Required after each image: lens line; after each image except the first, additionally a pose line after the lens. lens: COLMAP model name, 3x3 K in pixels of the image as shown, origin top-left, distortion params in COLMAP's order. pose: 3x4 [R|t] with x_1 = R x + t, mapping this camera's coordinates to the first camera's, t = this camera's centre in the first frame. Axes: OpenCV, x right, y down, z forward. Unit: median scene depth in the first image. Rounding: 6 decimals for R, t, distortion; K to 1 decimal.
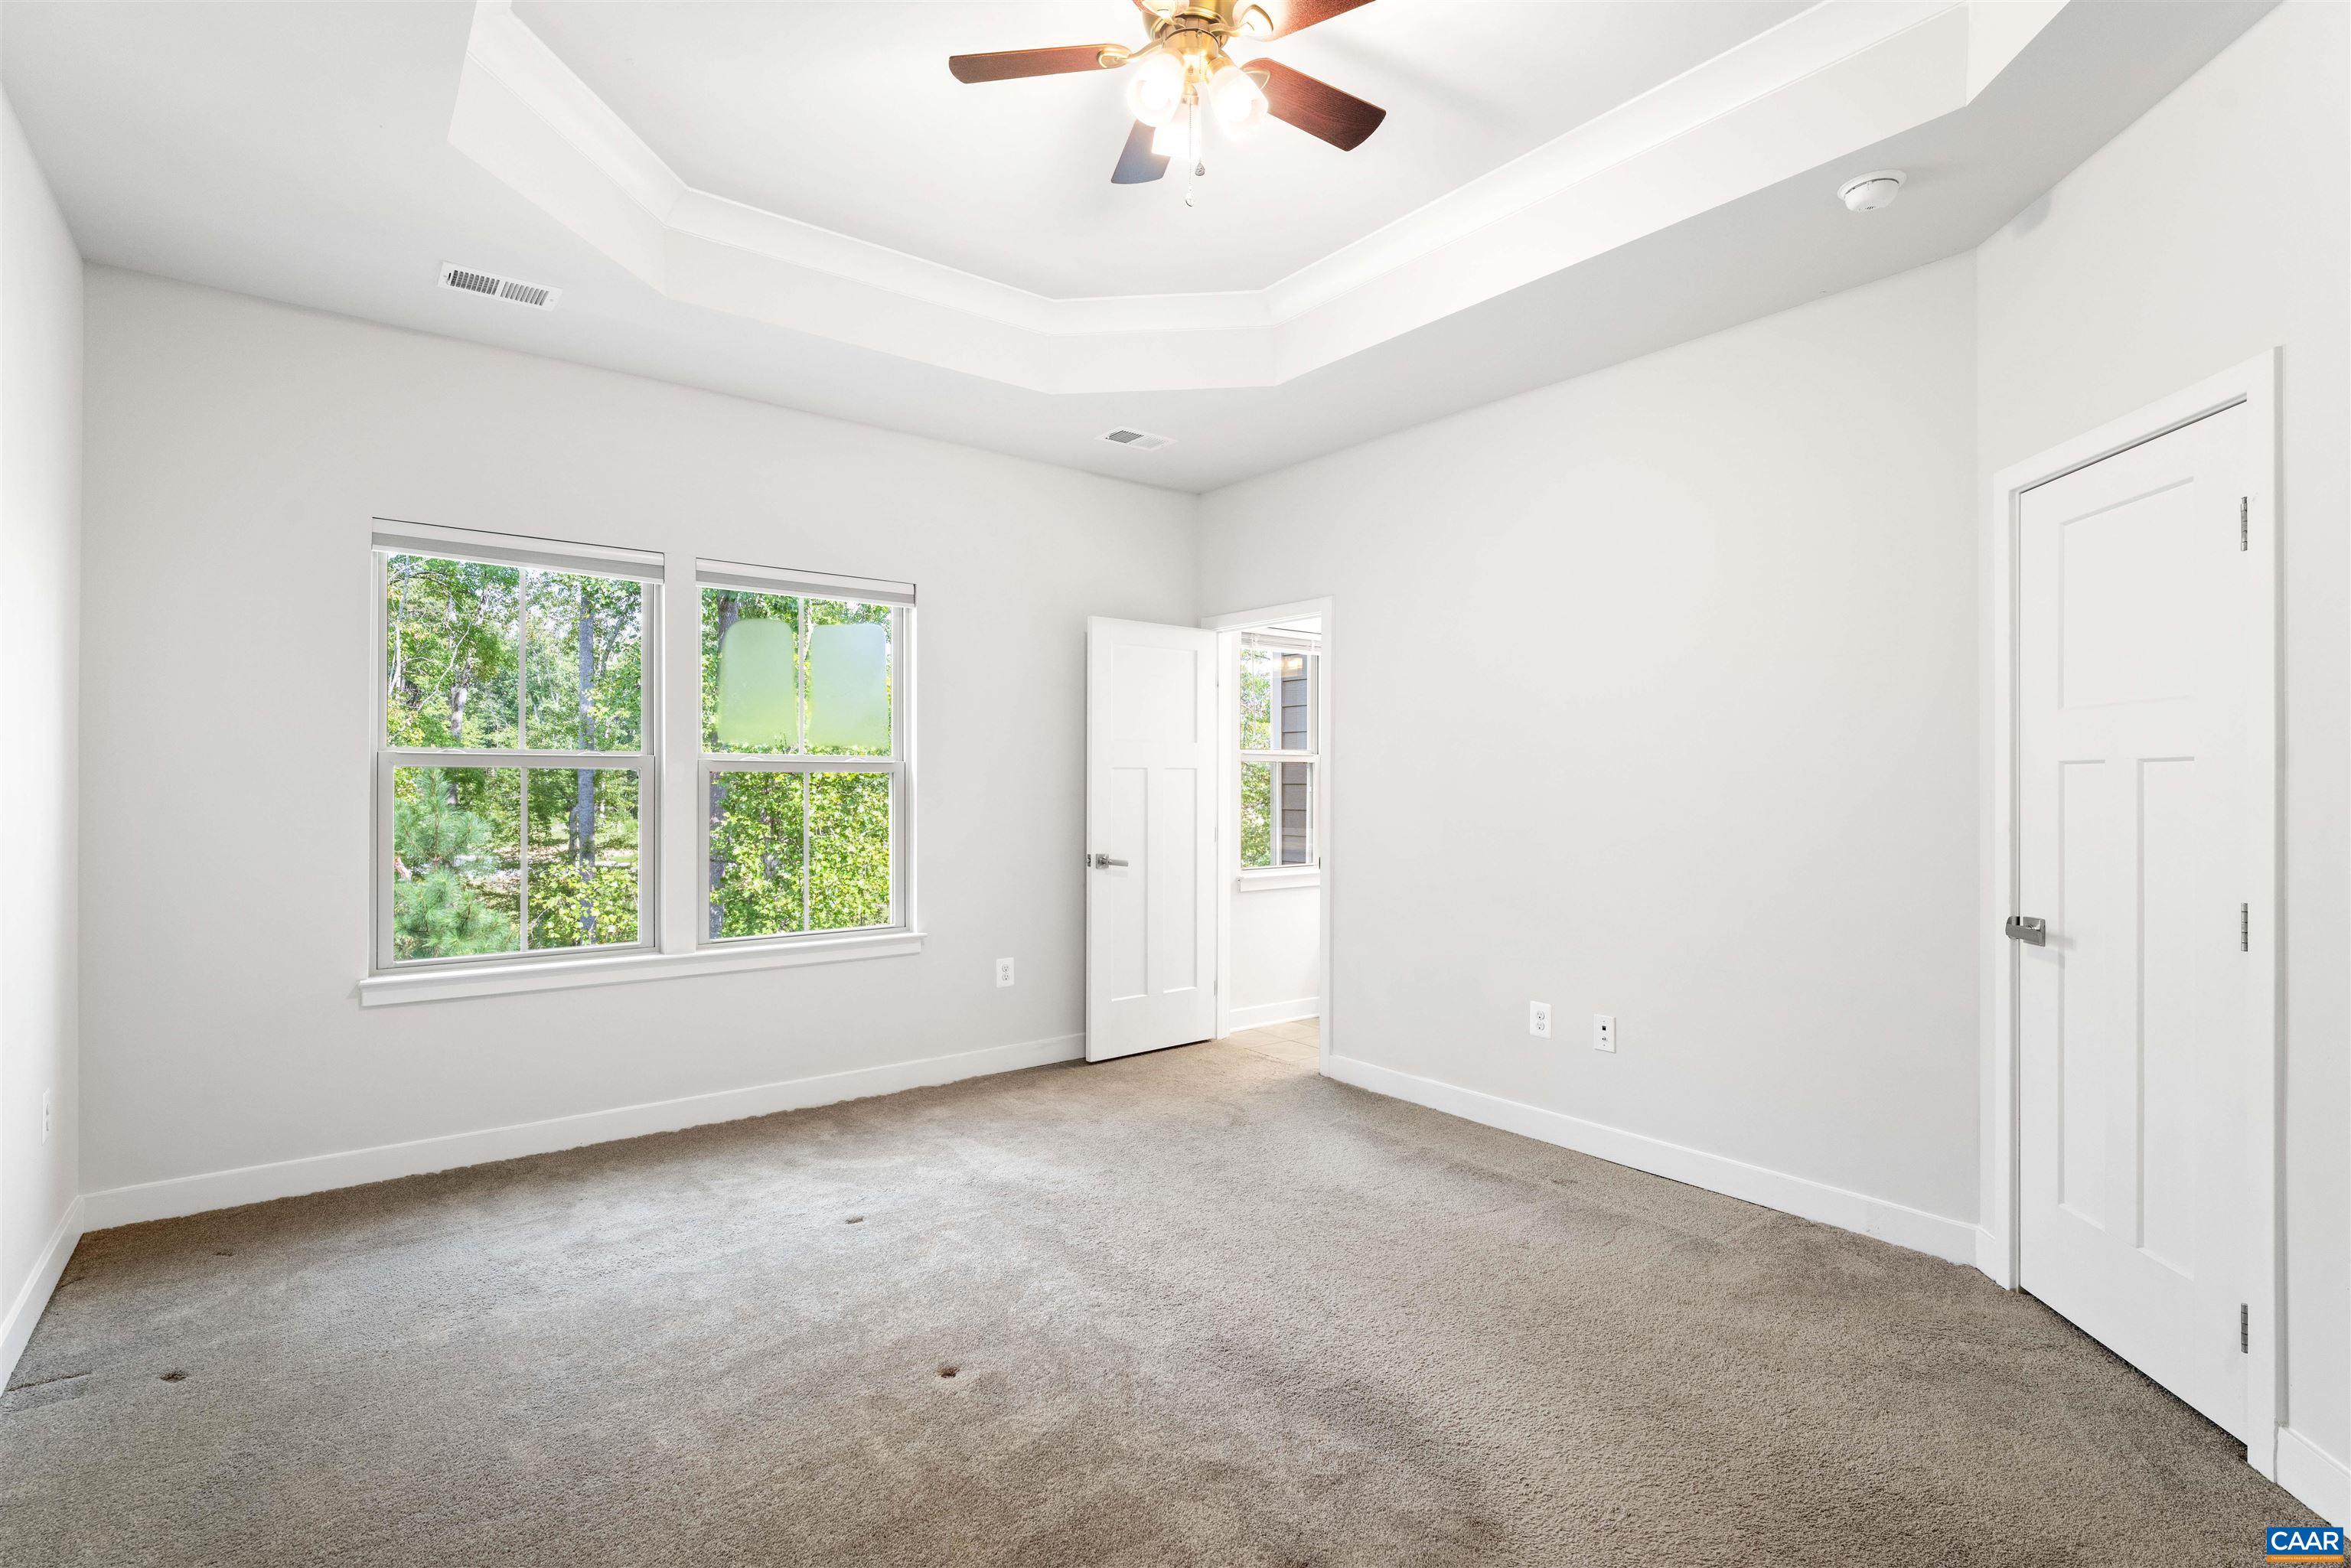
lens RADIAL K [[1124.3, 0, 1175.5], [0, 1124.3, 784.0], [0, 0, 1]] dist [0.002305, 0.000400]
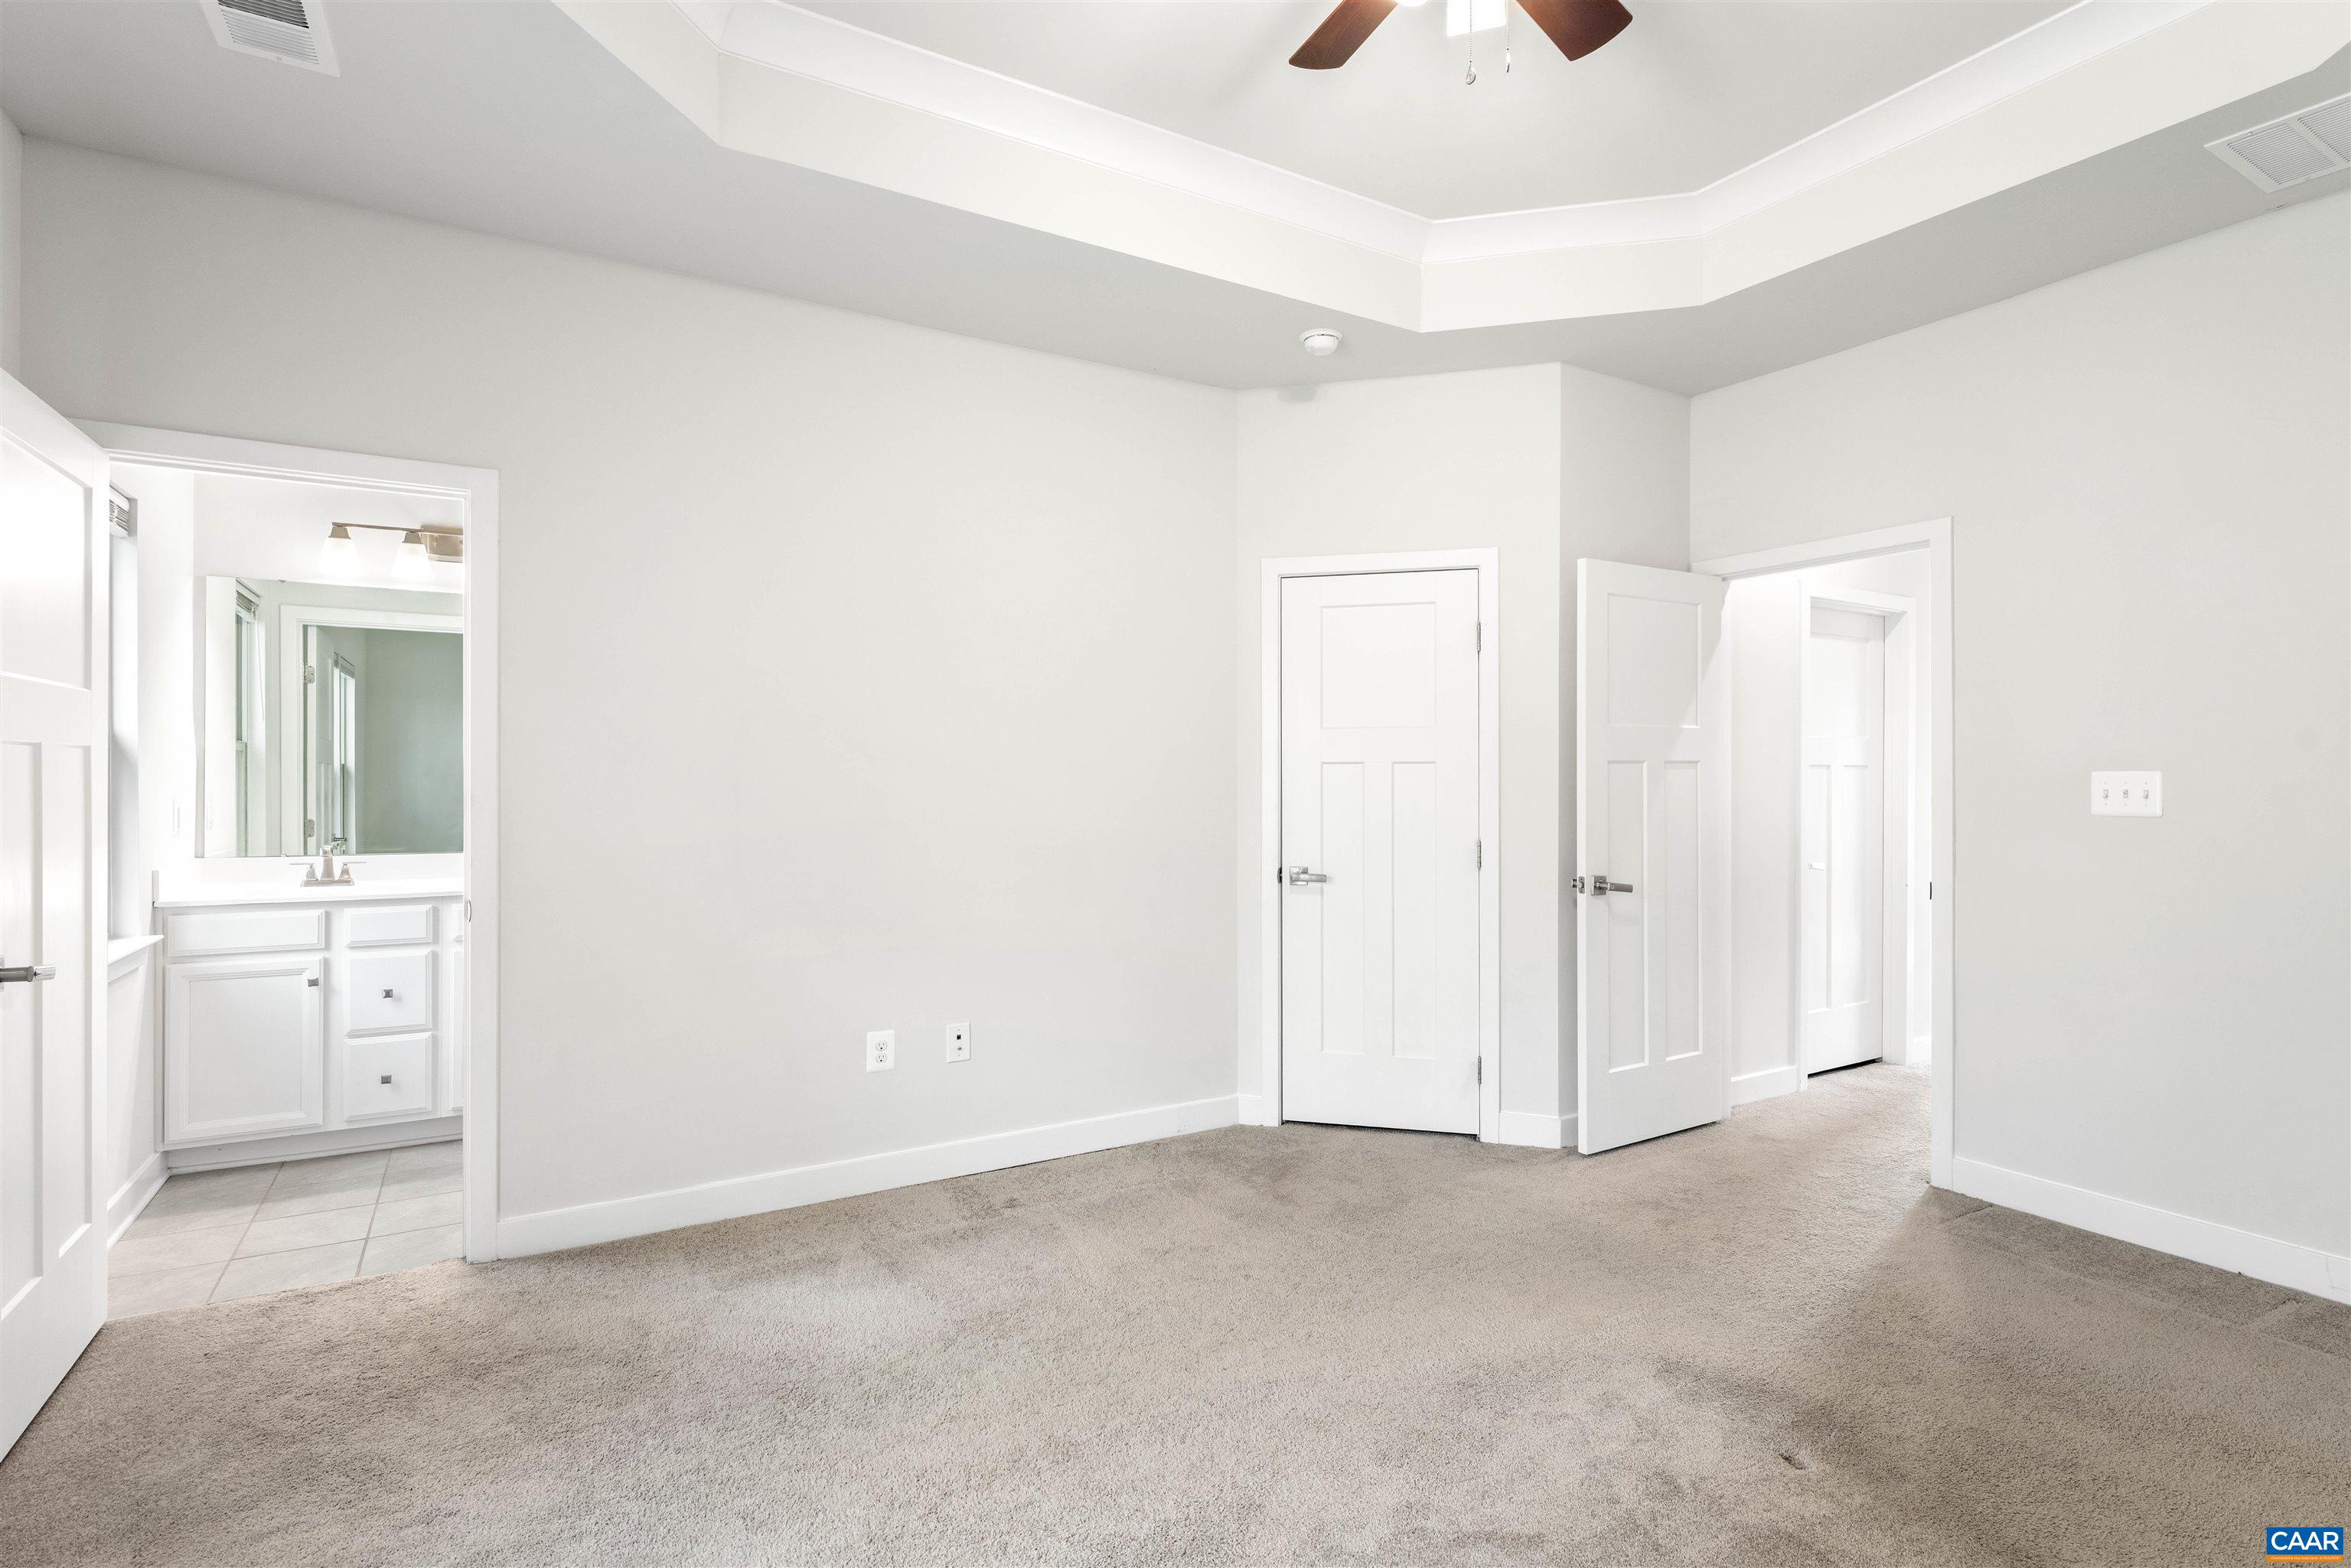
lens RADIAL K [[1124.3, 0, 1175.5], [0, 1124.3, 784.0], [0, 0, 1]] dist [0.002305, 0.000400]
pose [[0.132918, -0.011444, 0.991061, -0.616048], [-0.001381, 0.999930, 0.011732, -0.008100], [-0.991126, -0.002928, 0.132893, 0.811958]]
